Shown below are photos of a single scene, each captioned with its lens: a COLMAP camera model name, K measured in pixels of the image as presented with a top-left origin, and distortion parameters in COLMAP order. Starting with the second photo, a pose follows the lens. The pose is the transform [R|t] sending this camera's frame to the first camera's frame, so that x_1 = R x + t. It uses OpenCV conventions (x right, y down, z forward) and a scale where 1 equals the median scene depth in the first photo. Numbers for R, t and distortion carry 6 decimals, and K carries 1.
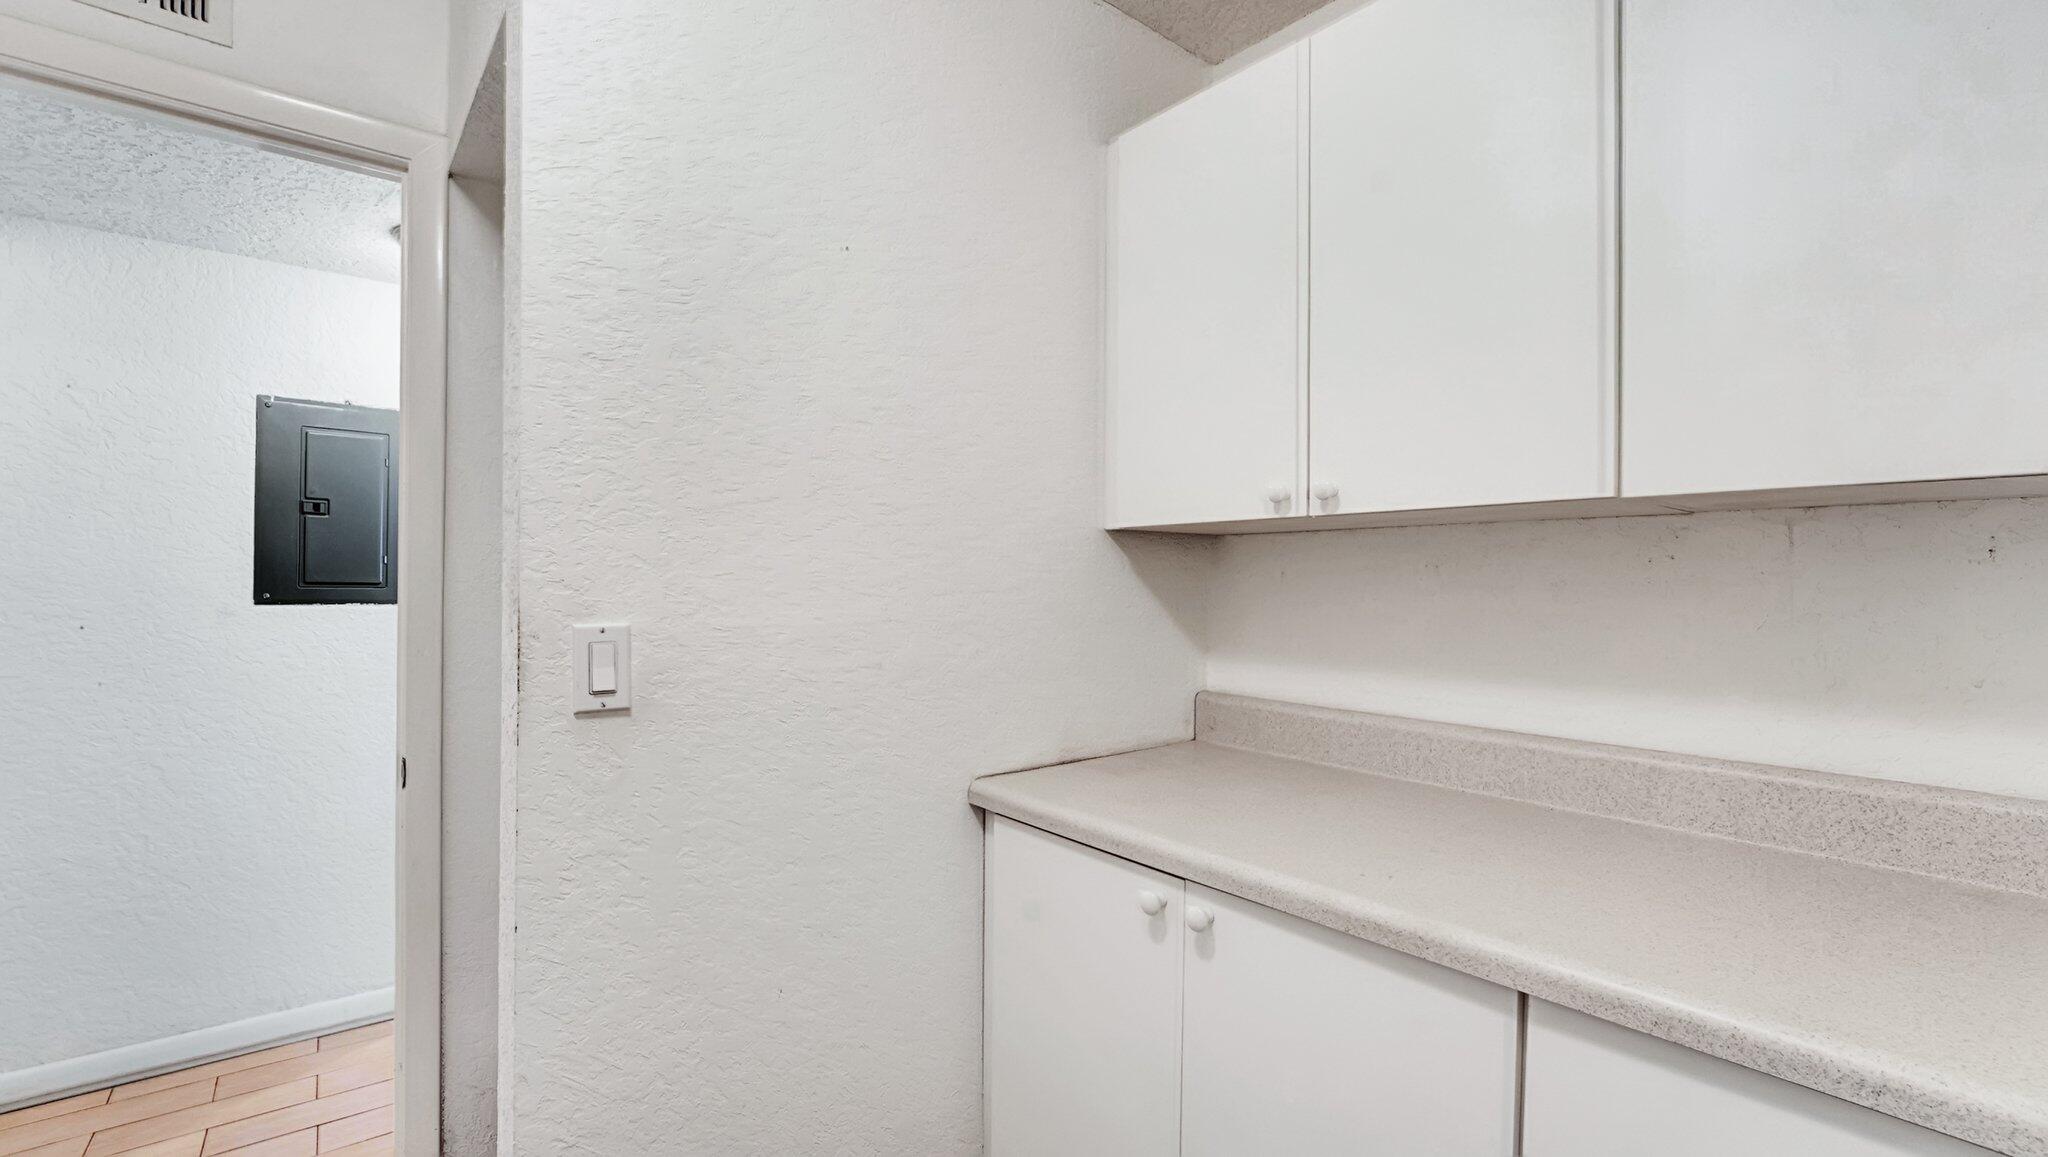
lens RADIAL K [[876.4, 0, 1023.0], [0, 876.4, 579.9], [0, 0, 1]] dist [-0.021782, 0.000556]
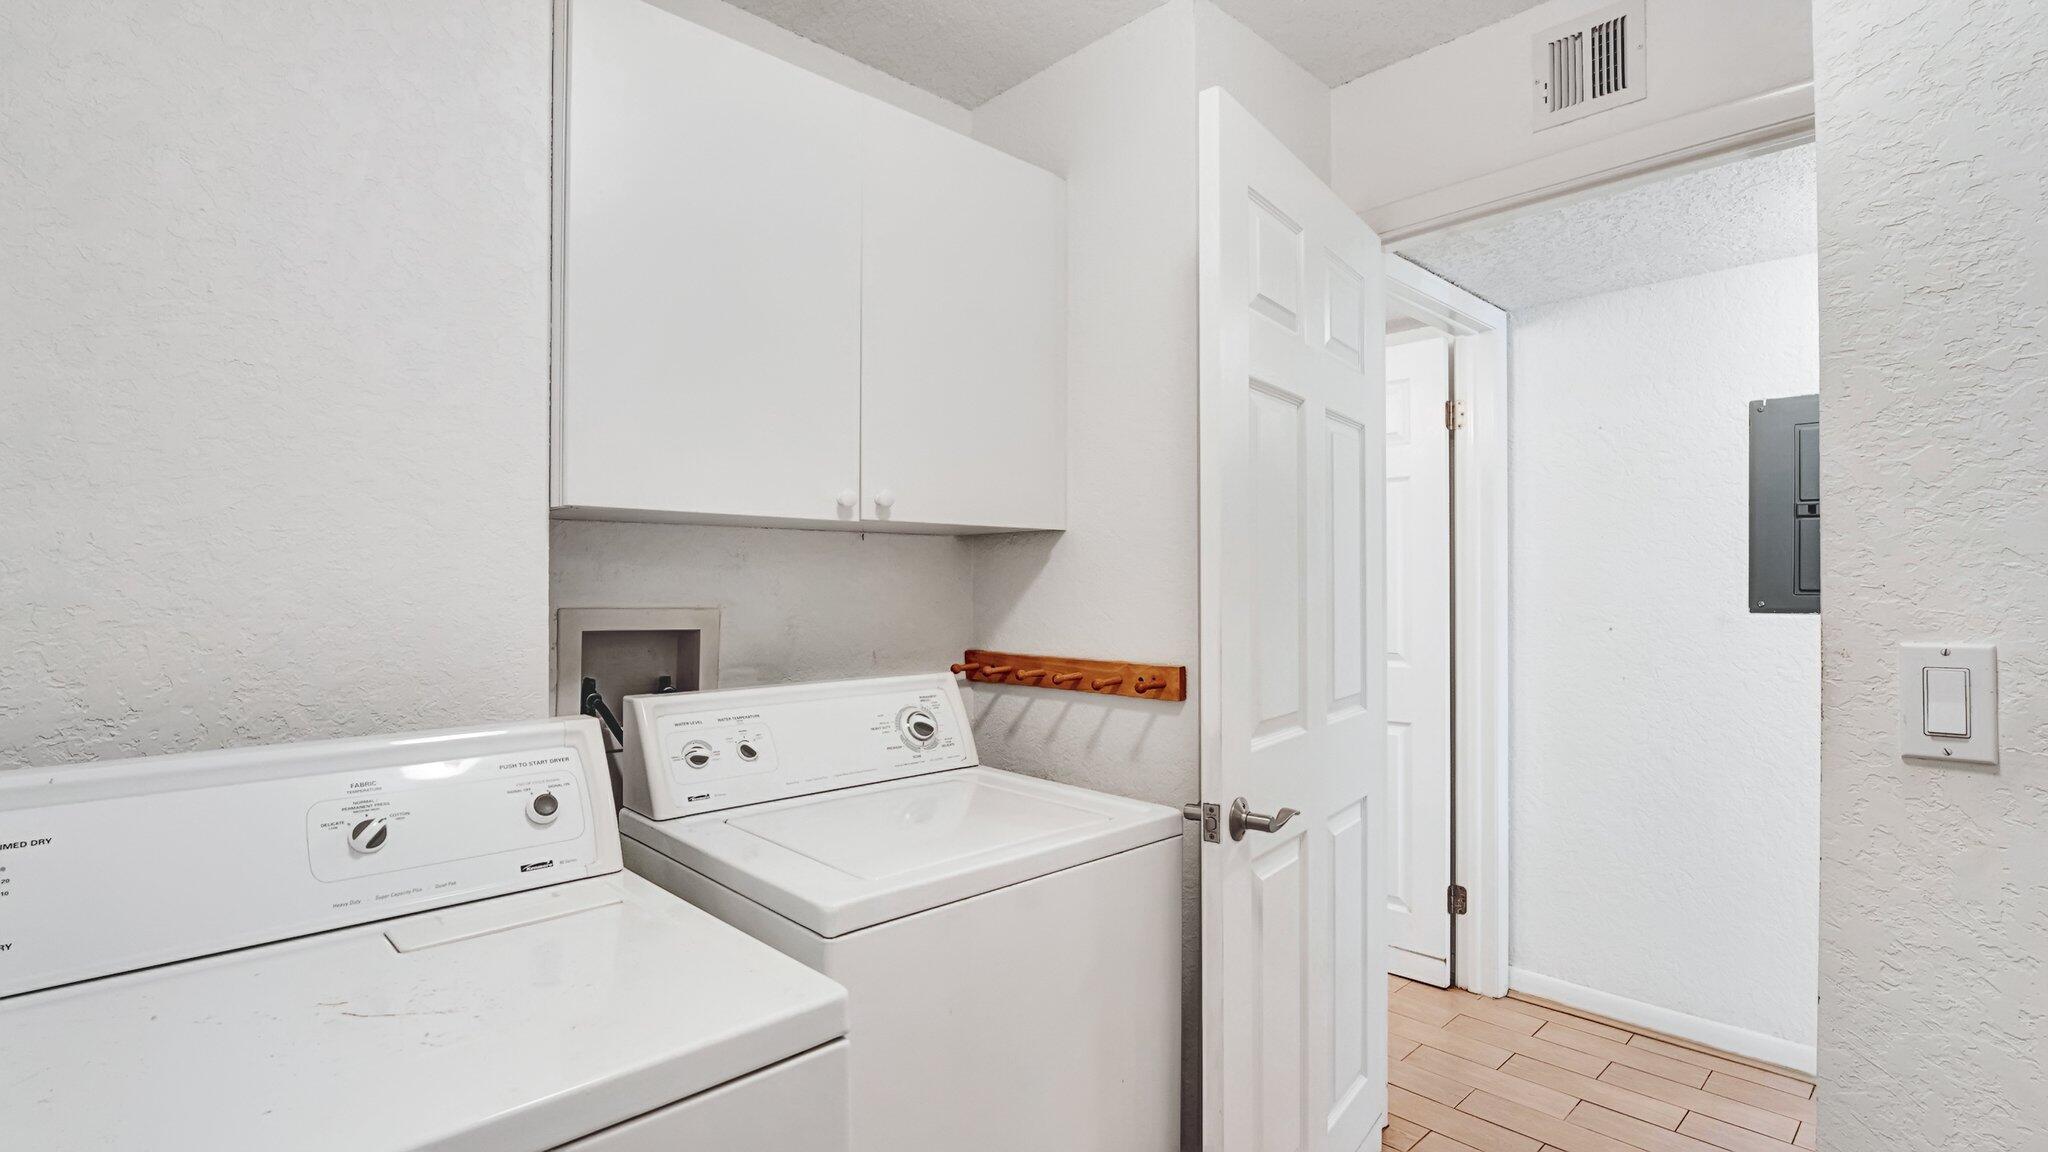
lens RADIAL K [[955.0, 0, 1024.0], [0, 955.0, 576.0], [0, 0, 1]] dist [0.013280, -0.000140]
pose [[0.073381, -0.020567, -0.997092, 0.283449], [0.008371, 0.999765, -0.020006, 0.002334], [0.997269, -0.006878, 0.073536, 0.147629]]
